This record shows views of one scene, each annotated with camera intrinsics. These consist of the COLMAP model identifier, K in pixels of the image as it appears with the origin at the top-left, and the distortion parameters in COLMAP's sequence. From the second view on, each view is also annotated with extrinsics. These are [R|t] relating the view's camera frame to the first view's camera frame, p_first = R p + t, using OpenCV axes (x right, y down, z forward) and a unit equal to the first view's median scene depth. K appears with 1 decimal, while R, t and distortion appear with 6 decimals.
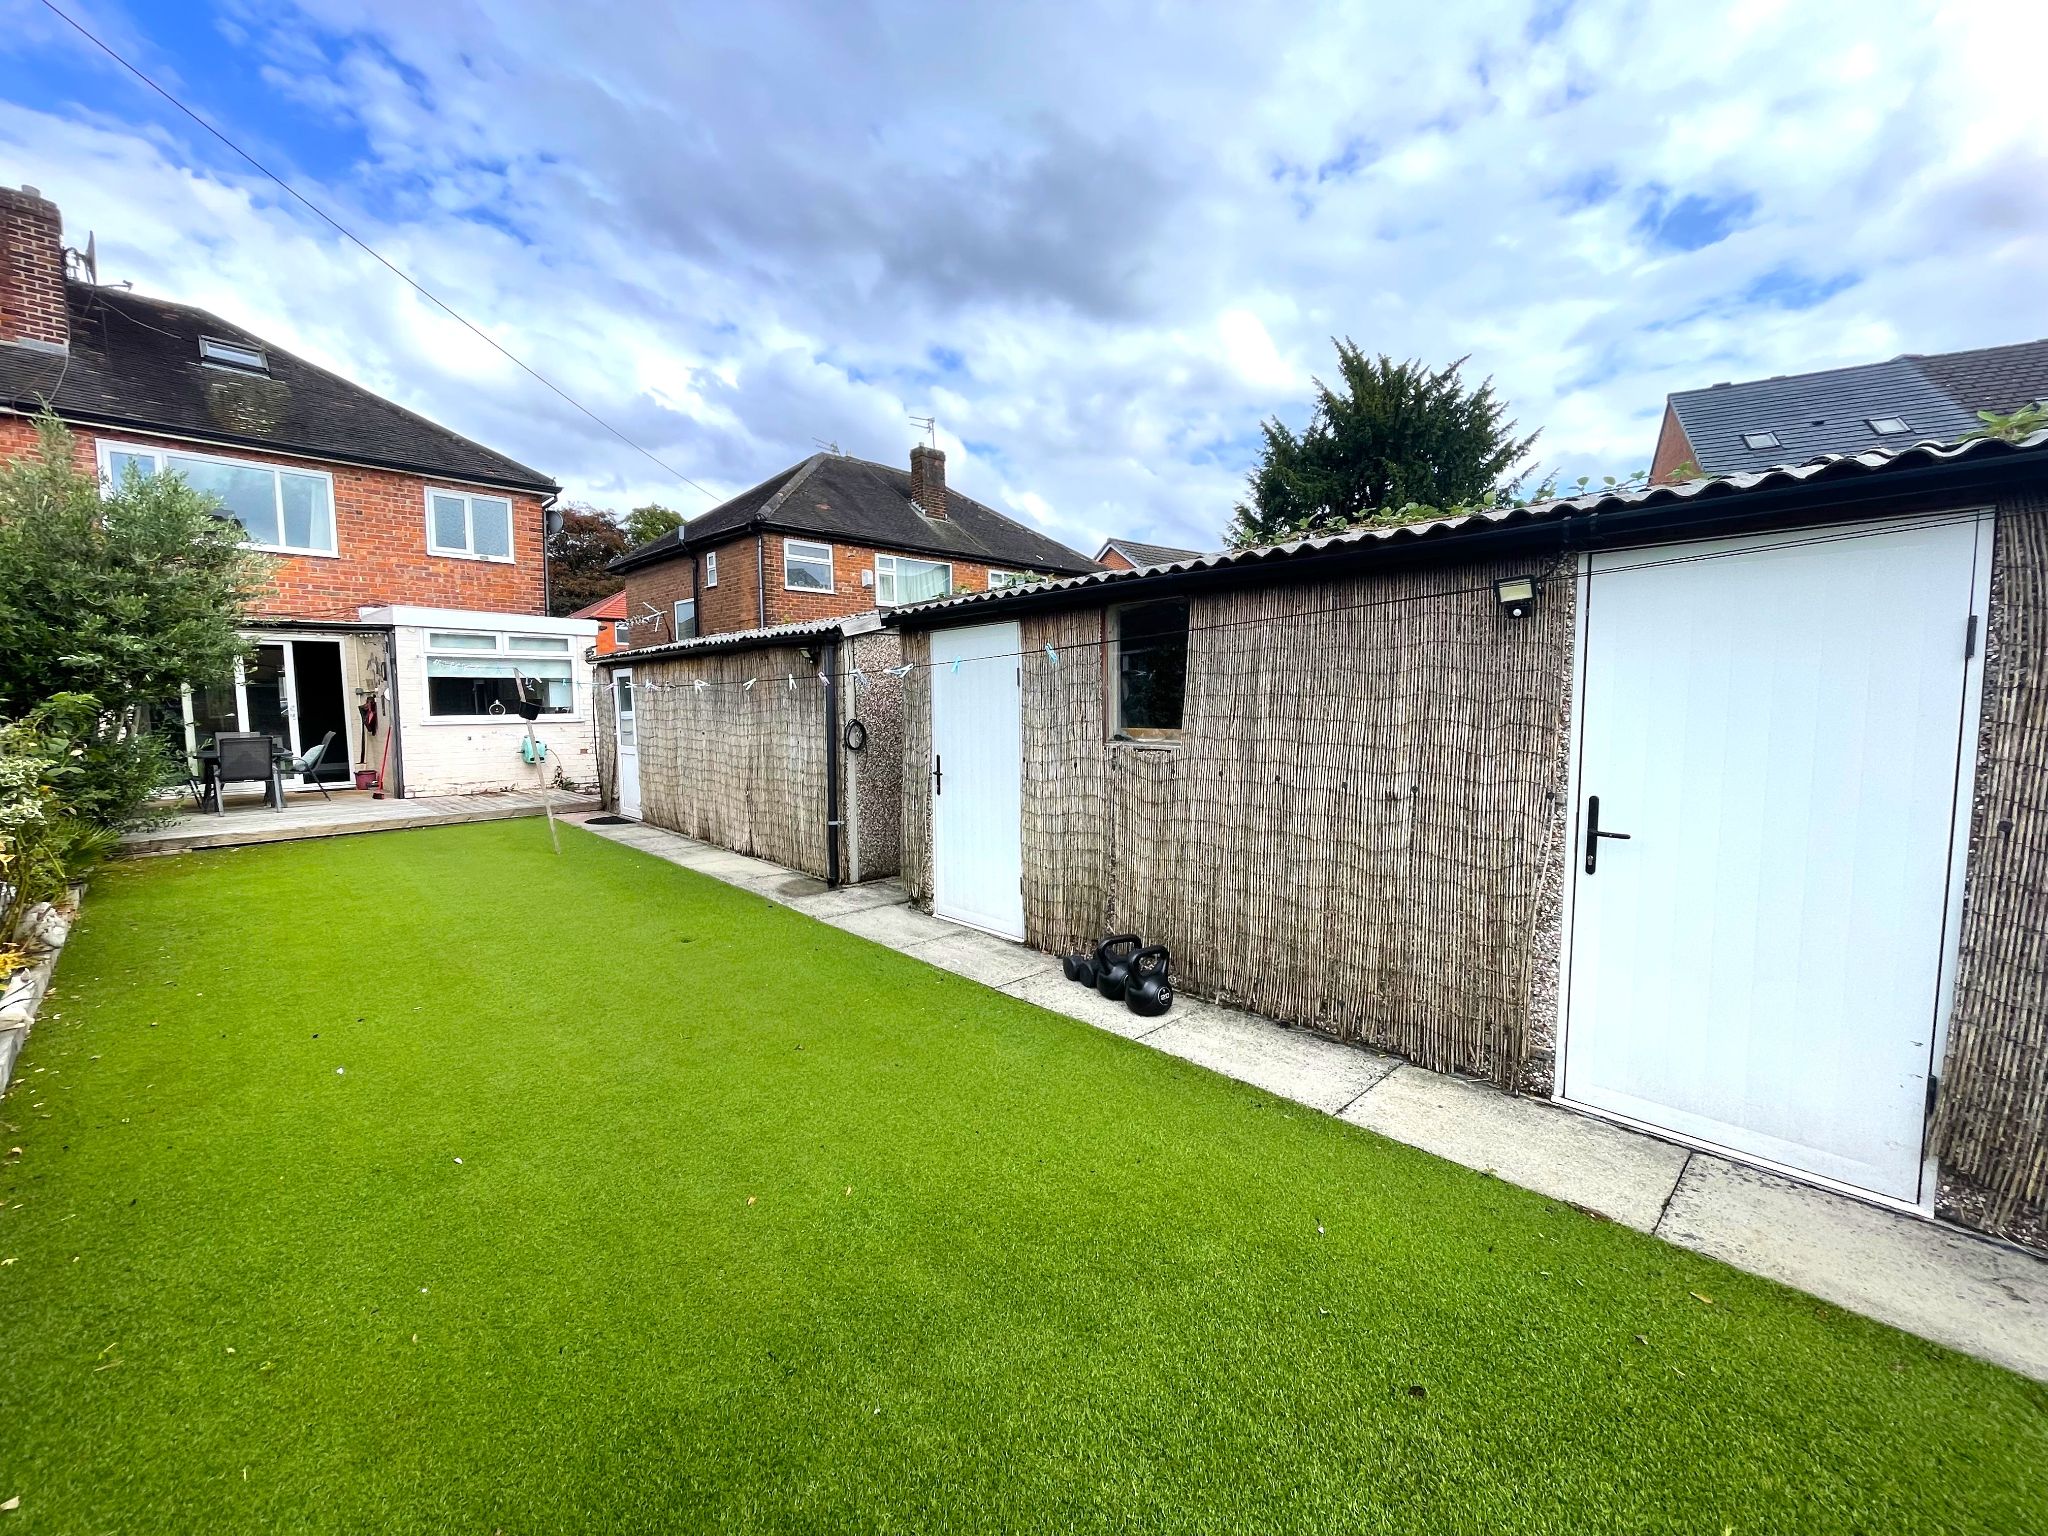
lens RADIAL K [[829.7, 0, 1021.7], [0, 829.7, 765.8], [0, 0, 1]] dist [-0.001440, -0.000433]
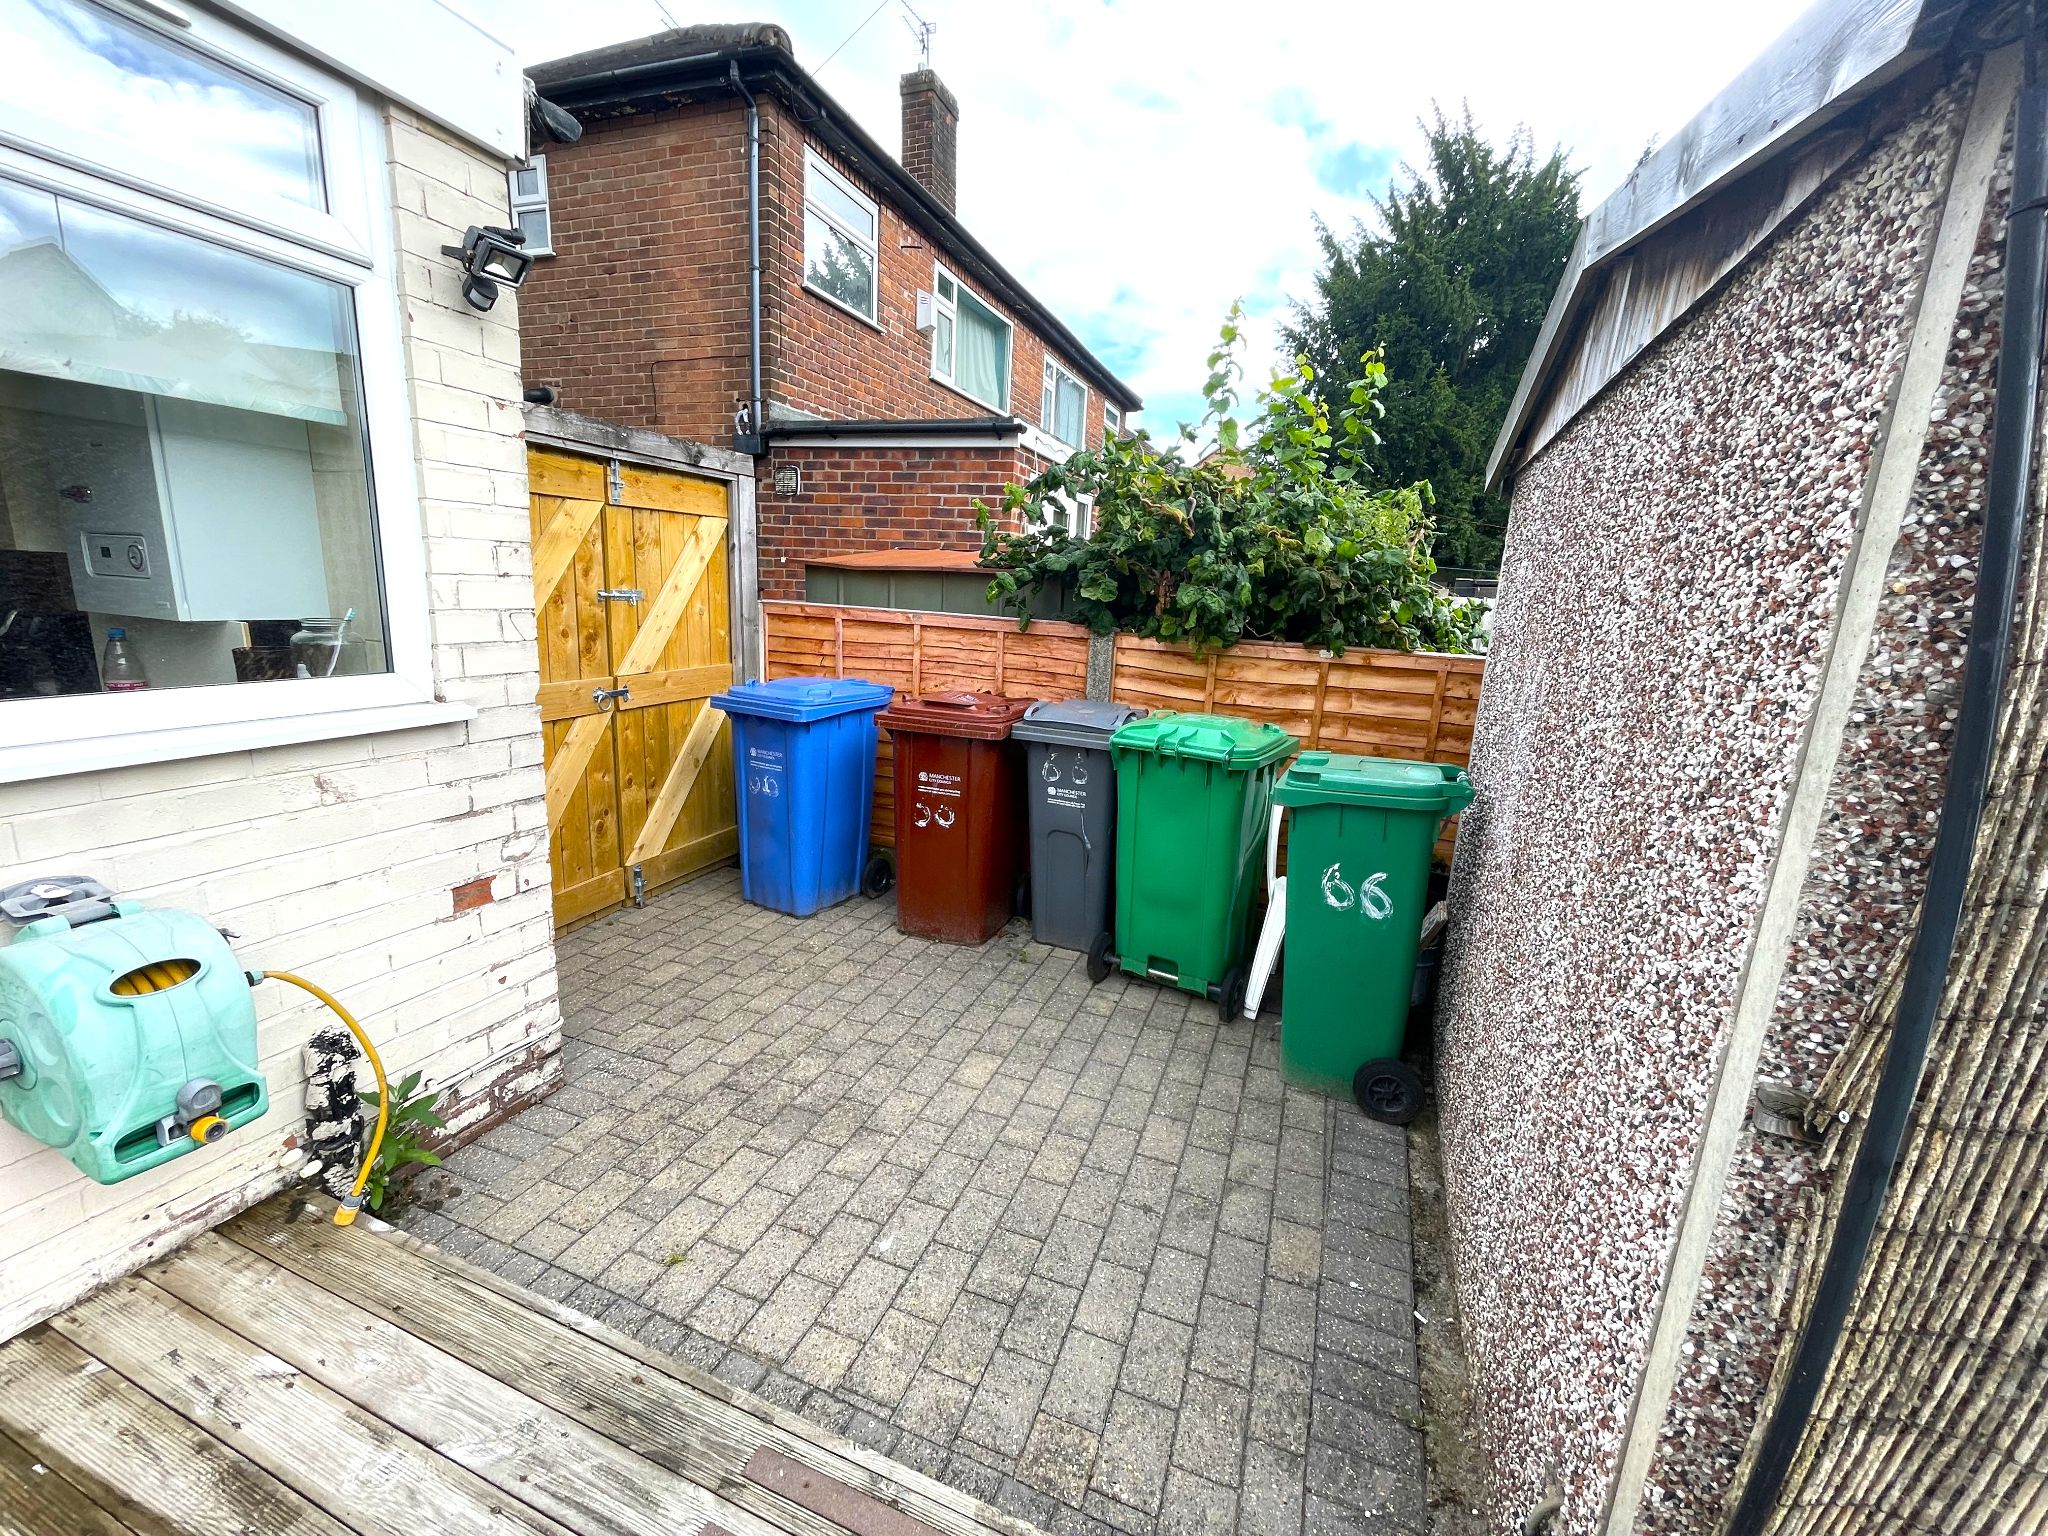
lens RADIAL K [[824.0, 0, 1031.1], [0, 824.0, 762.1], [0, 0, 1]] dist [-0.003509, -0.000510]
pose [[0.914979, -0.028424, 0.402500, -1.016901], [-0.029044, 0.990289, 0.135957, -0.140993], [-0.402455, -0.136088, 0.905268, 1.683784]]
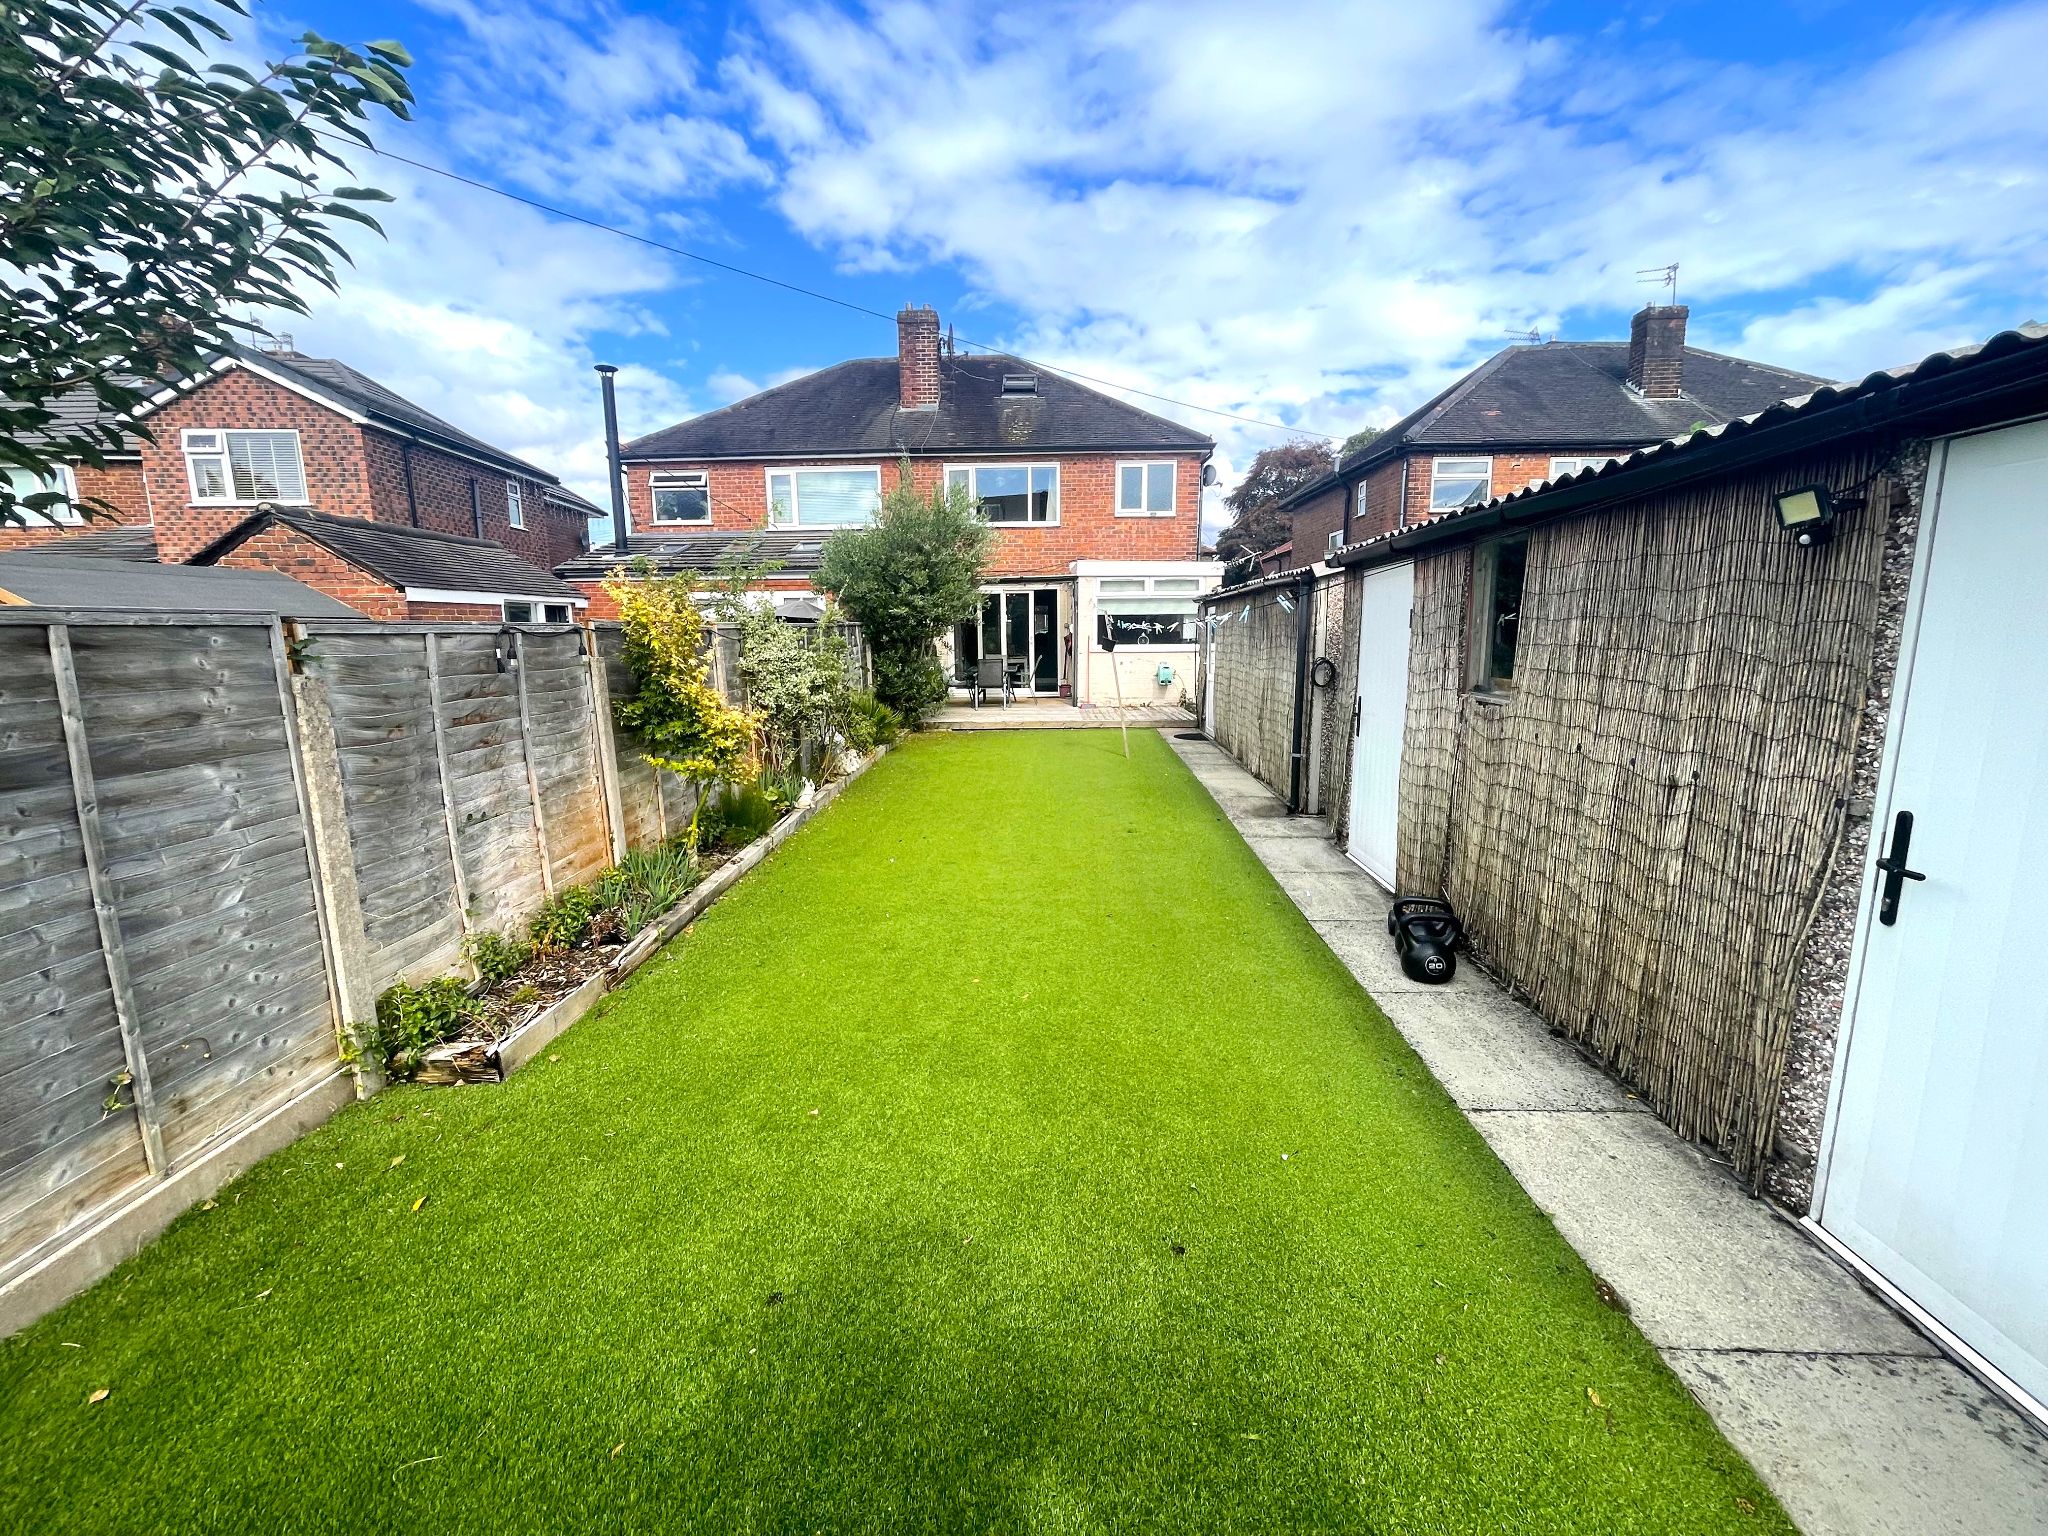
lens RADIAL K [[832.4, 0, 1018.0], [0, 832.4, 766.6], [0, 0, 1]] dist [-0.001981, 0.000263]
pose [[0.683051, 0.119112, -0.720593, 0.321840], [-0.055912, 0.992245, 0.111016, -0.016239], [0.728227, -0.035540, 0.684413, 0.009393]]
